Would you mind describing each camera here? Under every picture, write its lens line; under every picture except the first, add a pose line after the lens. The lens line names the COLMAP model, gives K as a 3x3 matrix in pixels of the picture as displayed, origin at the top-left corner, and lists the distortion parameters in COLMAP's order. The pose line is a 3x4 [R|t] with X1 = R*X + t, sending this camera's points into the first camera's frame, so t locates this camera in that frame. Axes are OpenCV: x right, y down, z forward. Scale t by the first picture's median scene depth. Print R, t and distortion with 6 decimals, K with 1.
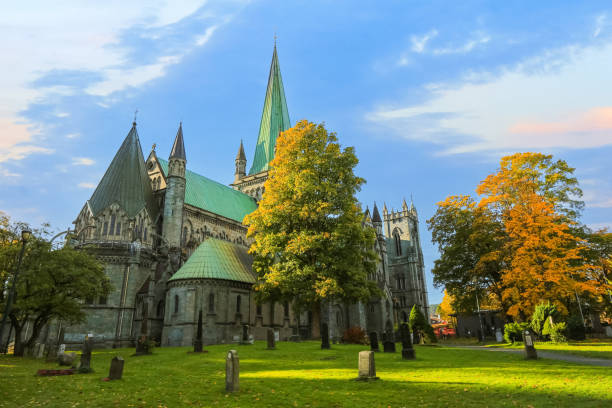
lens RADIAL K [[405.2, 0, 306.0], [0, 405.2, 204.0], [0, 0, 1]] dist [-0.004575, 0.002550]
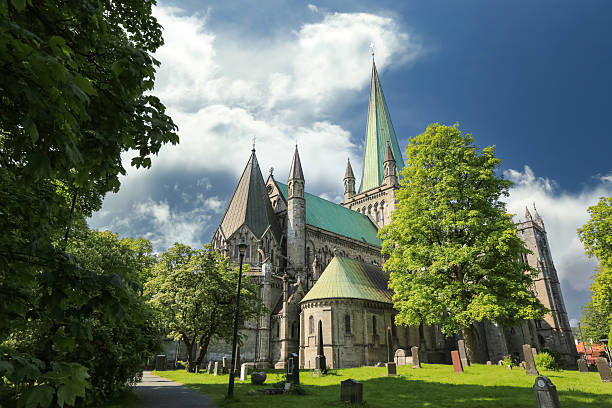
lens RADIAL K [[405.2, 0, 306.0], [0, 405.2, 204.0], [0, 0, 1]] dist [-0.004575, 0.002550]
pose [[0.975533, -0.063778, -0.210397, -0.095844], [0.052575, 0.996907, -0.058421, 0.009535], [0.213472, 0.045930, 0.975869, 0.019941]]
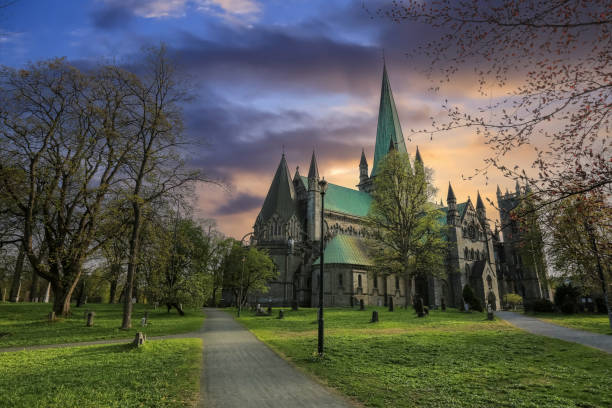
lens RADIAL K [[378.9, 0, 307.6], [0, 378.9, 201.1], [0, 0, 1]] dist [-0.033590, 0.000370]
pose [[0.932175, -0.067011, -0.355752, 0.145688], [0.086706, 0.995443, 0.039690, -0.095281], [0.351471, -0.067844, 0.933737, -0.278653]]
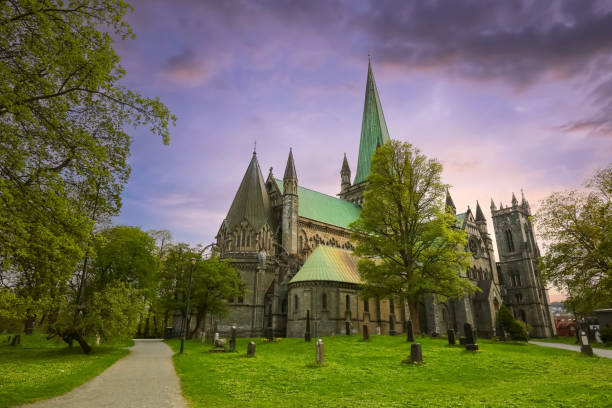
lens RADIAL K [[388.1, 0, 306.0], [0, 388.1, 204.0], [0, 0, 1]] dist [0.000338, 0.001263]
pose [[0.957463, -0.068581, -0.280289, 0.045776], [0.068876, 0.997586, -0.008810, -0.029350], [0.280217, -0.010870, 0.959875, -0.087840]]
